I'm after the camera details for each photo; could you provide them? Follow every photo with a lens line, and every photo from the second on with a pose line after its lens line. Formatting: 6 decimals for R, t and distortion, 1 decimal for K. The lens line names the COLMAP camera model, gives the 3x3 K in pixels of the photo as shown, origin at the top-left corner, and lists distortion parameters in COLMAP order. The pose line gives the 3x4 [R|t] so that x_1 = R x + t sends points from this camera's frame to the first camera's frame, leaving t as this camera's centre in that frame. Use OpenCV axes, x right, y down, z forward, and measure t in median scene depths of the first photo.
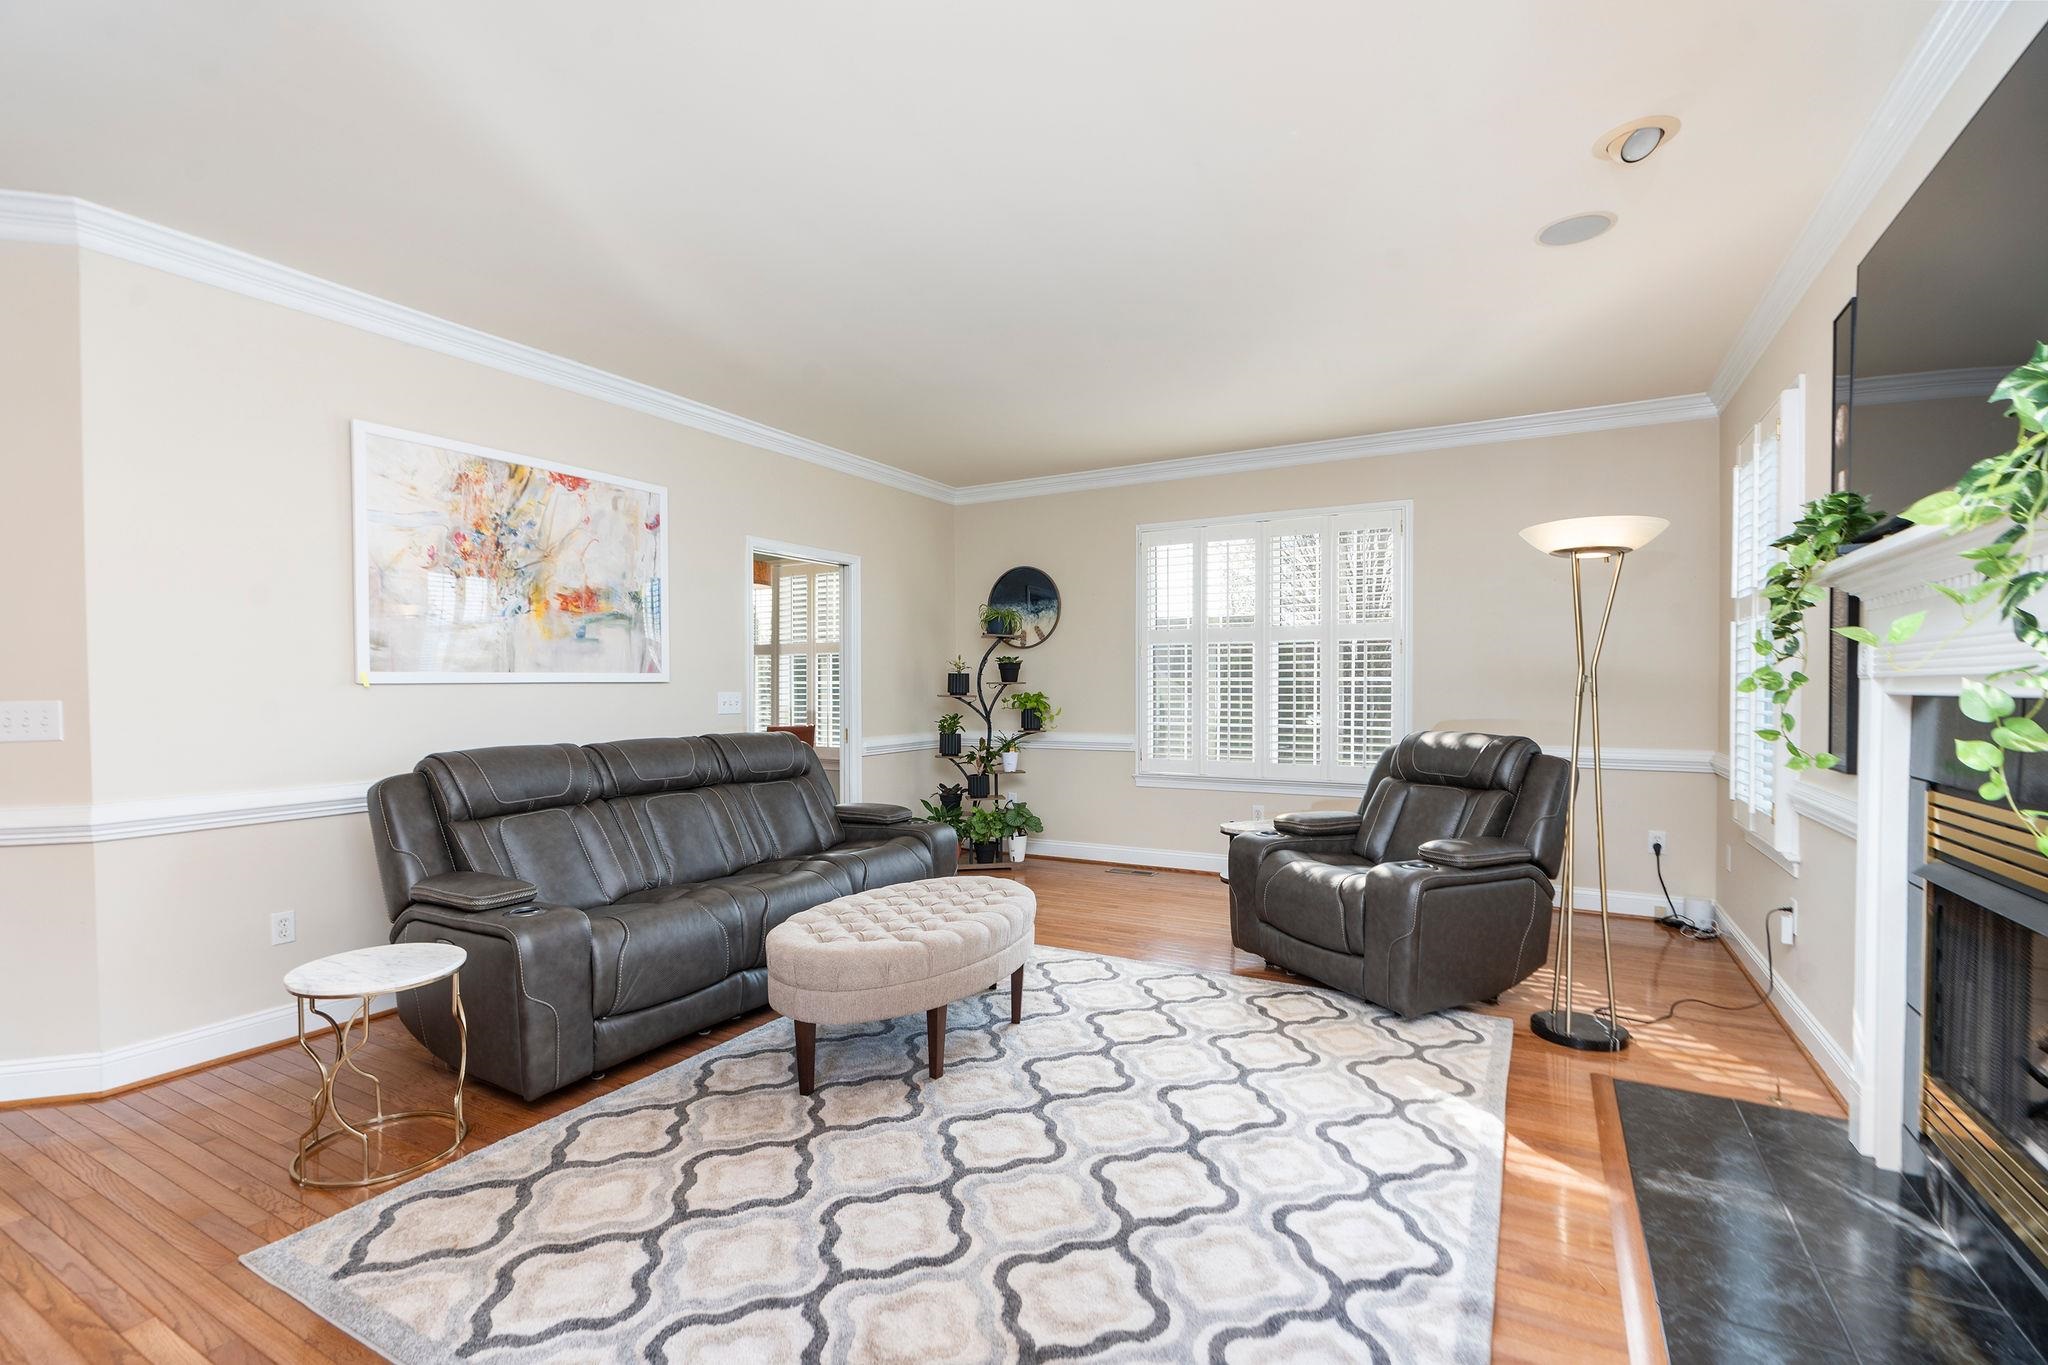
lens RADIAL K [[936.7, 0, 1022.6], [0, 936.7, 700.5], [0, 0, 1]] dist [0.000160, -0.000014]
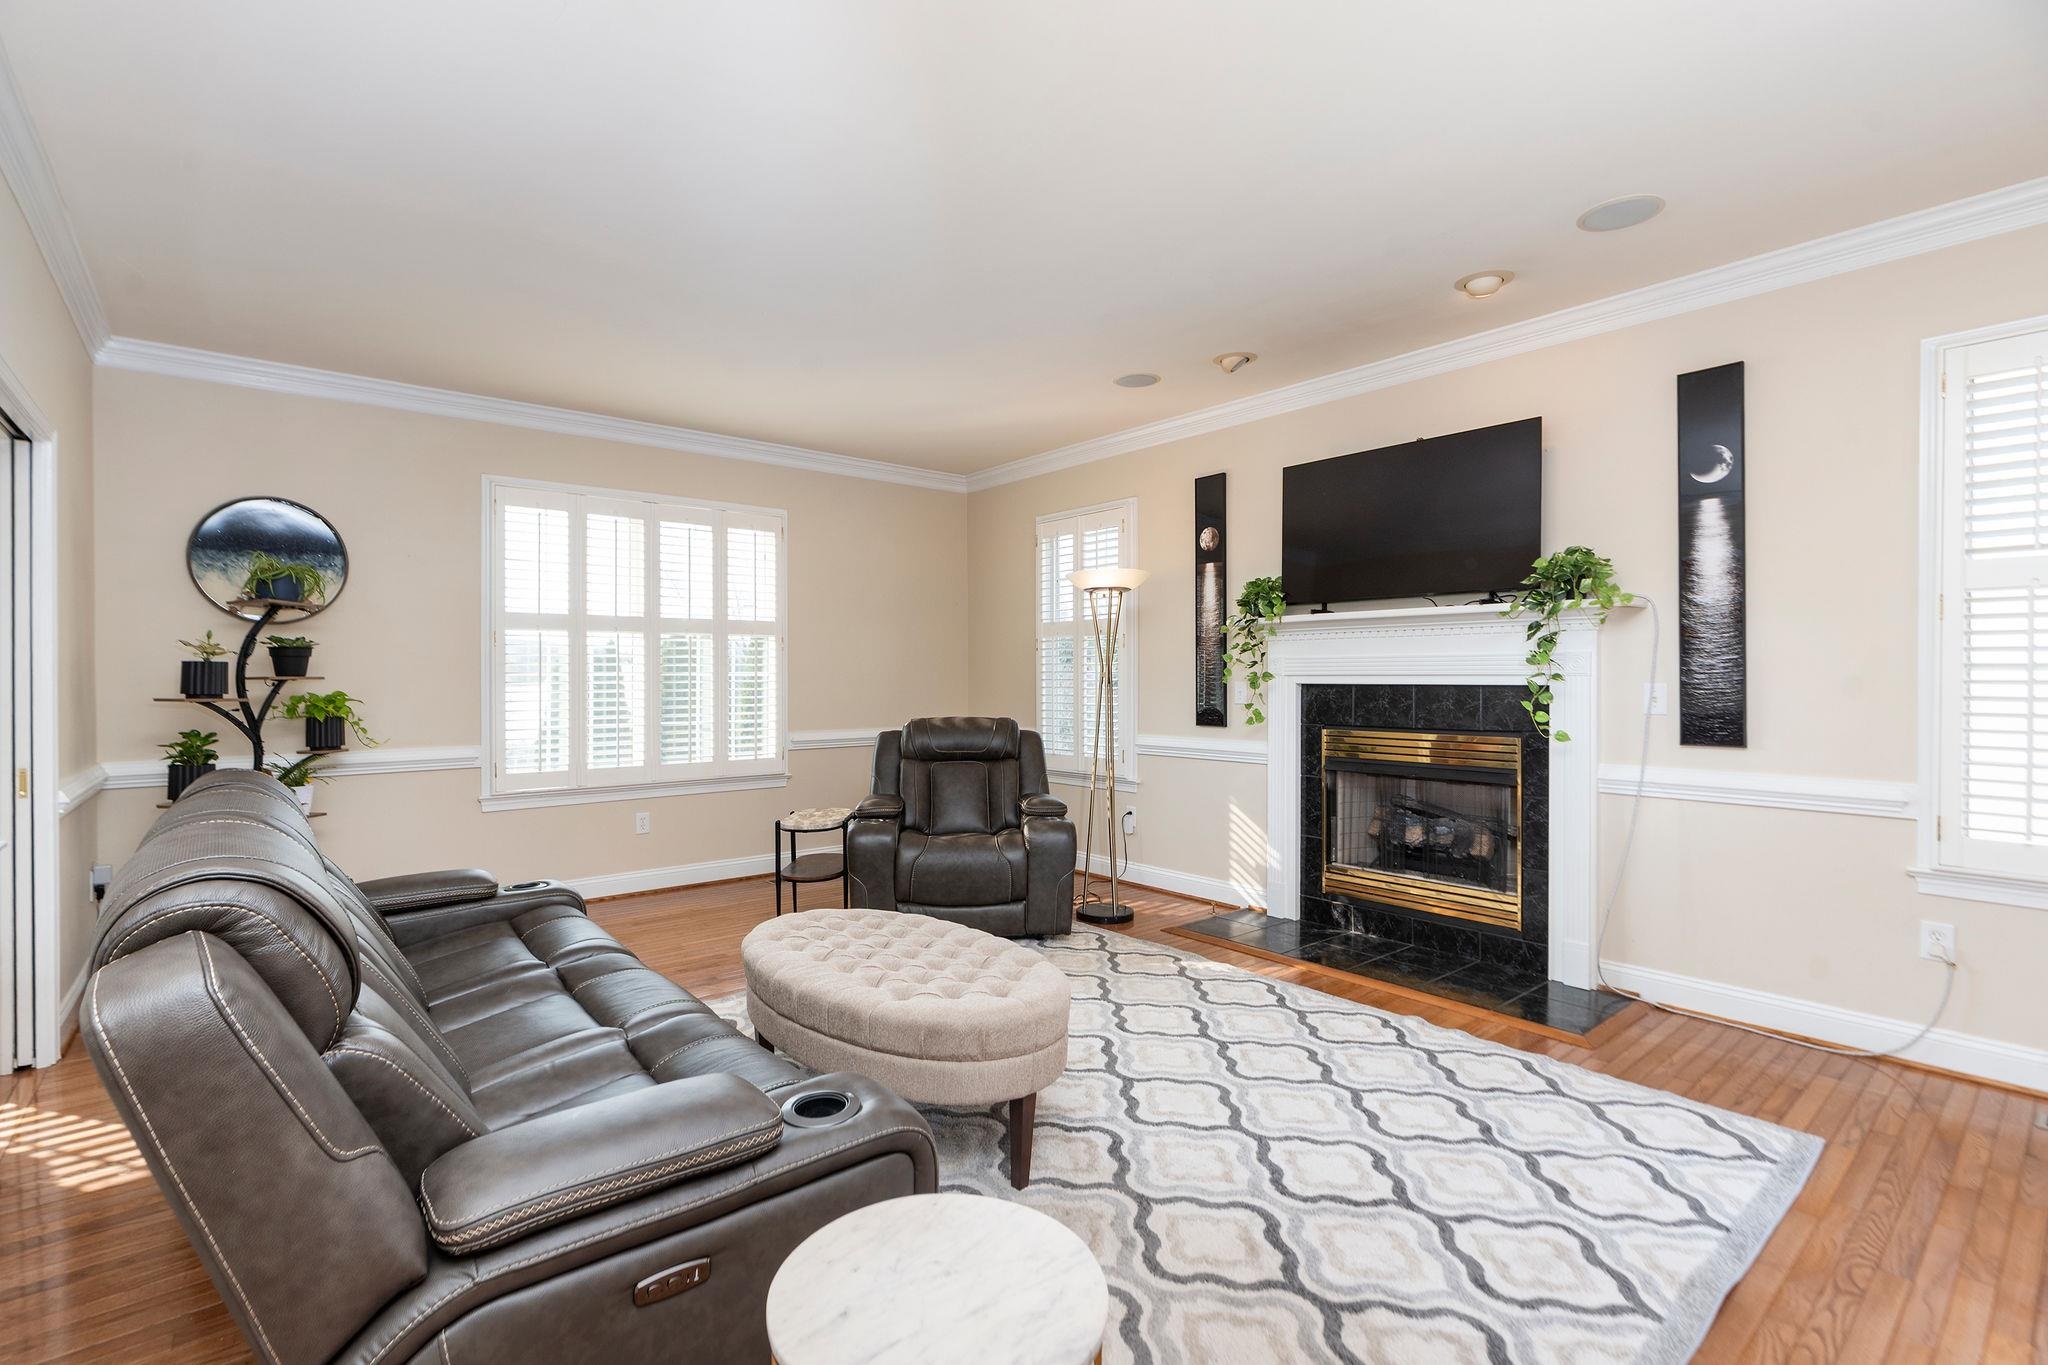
lens RADIAL K [[936.7, 0, 1018.2], [0, 936.7, 672.2], [0, 0, 1]] dist [0.000160, -0.000014]
pose [[0.362627, 0.005682, 0.931917, -0.454780], [0.019980, 0.999704, -0.013869, -0.004161], [-0.931720, 0.023649, 0.362406, 0.324827]]
